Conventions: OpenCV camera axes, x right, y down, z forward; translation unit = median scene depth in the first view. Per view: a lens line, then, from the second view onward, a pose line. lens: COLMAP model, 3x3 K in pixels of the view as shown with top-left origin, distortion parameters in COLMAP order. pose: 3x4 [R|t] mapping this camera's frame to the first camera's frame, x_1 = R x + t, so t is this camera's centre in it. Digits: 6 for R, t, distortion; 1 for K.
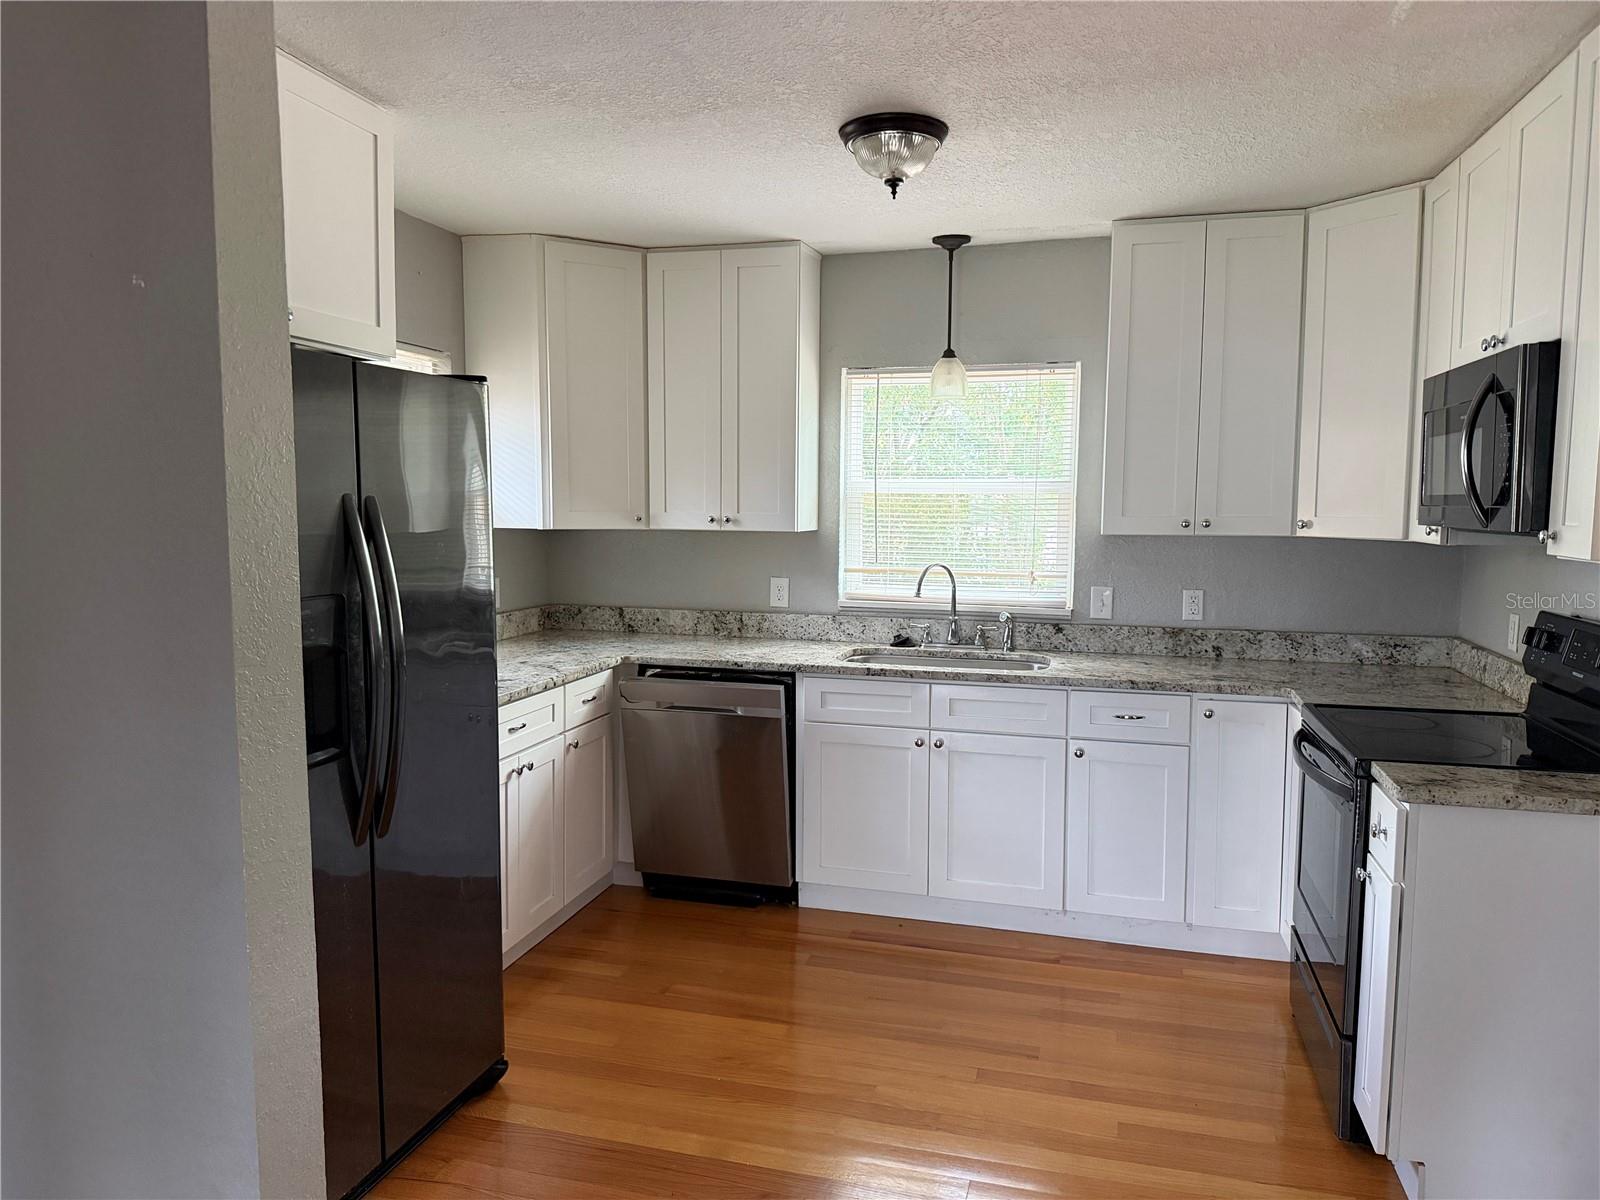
lens RADIAL K [[1131.7, 0, 790.1], [0, 1131.7, 596.6], [0, 0, 1]] dist [0.029423, -0.042261]
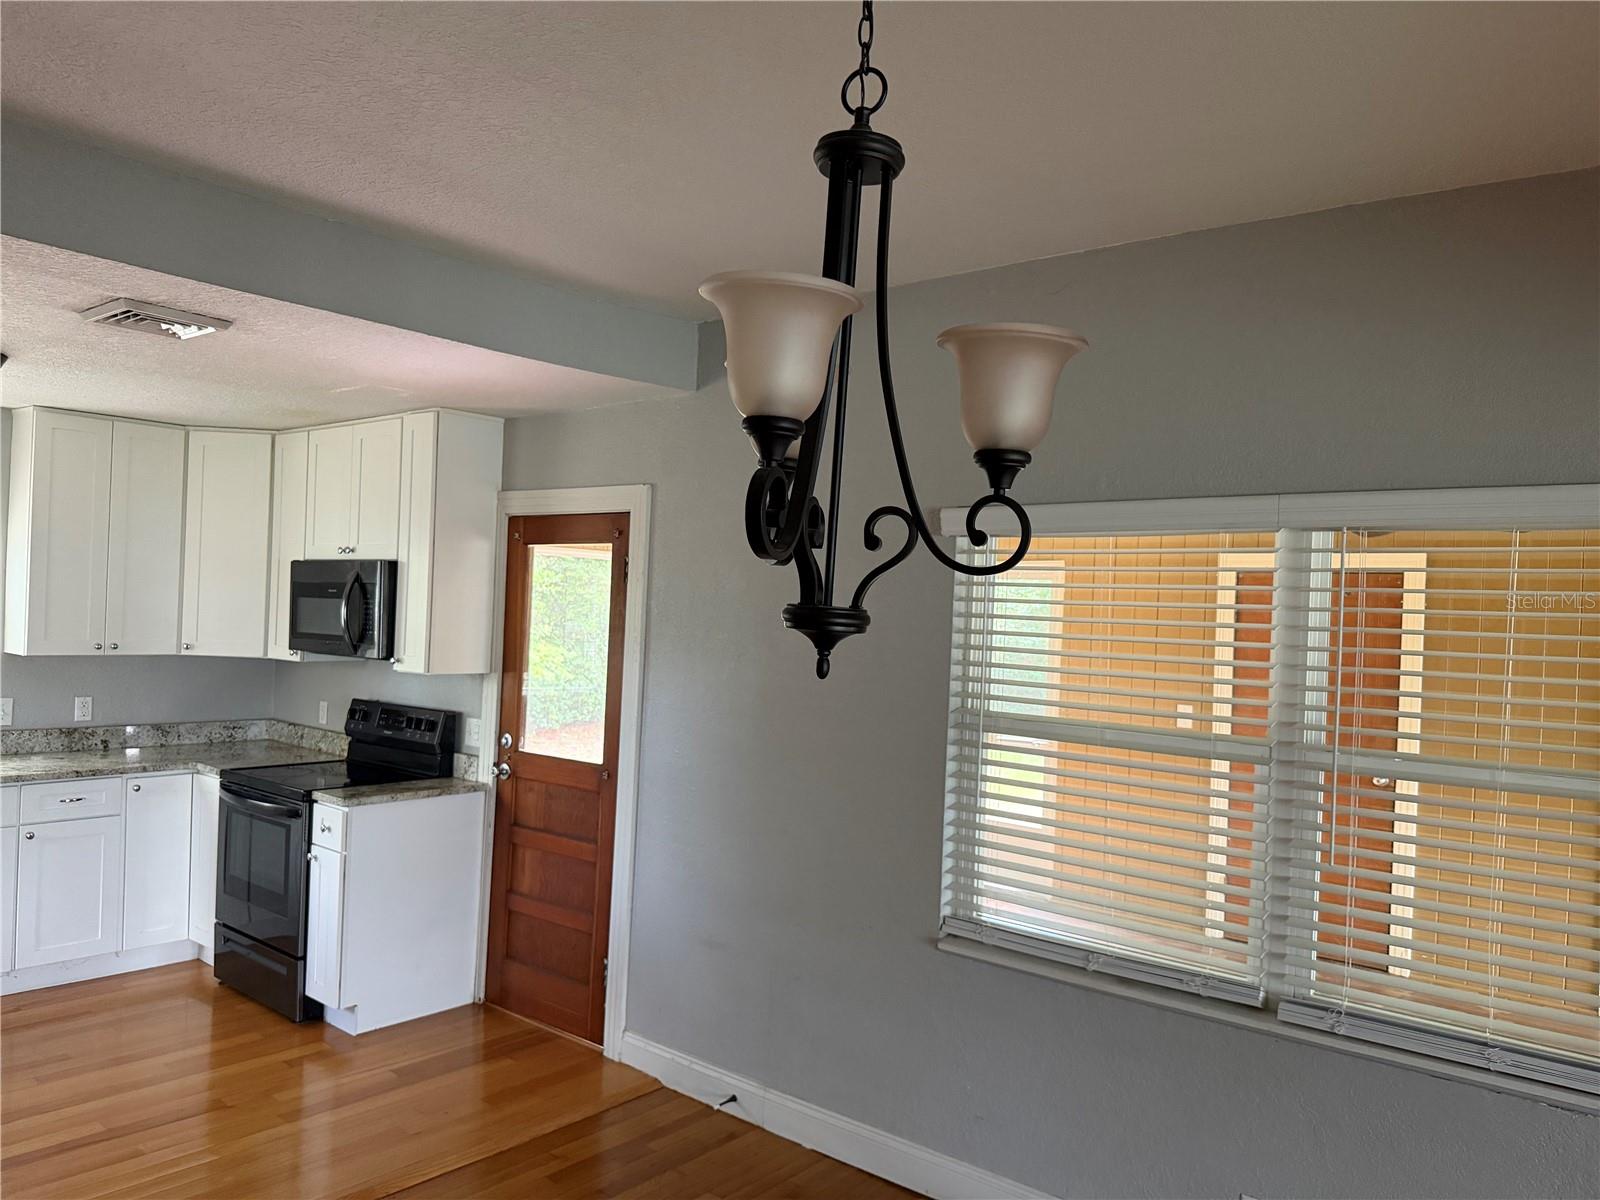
lens RADIAL K [[1131.7, 0, 797.5], [0, 1131.7, 598.8], [0, 0, 1]] dist [0.029423, -0.042261]
pose [[0.413611, 0.023491, 0.910151, -0.528785], [0.043363, 0.998024, -0.045465, -0.025826], [-0.909420, 0.058272, 0.411775, -0.280090]]
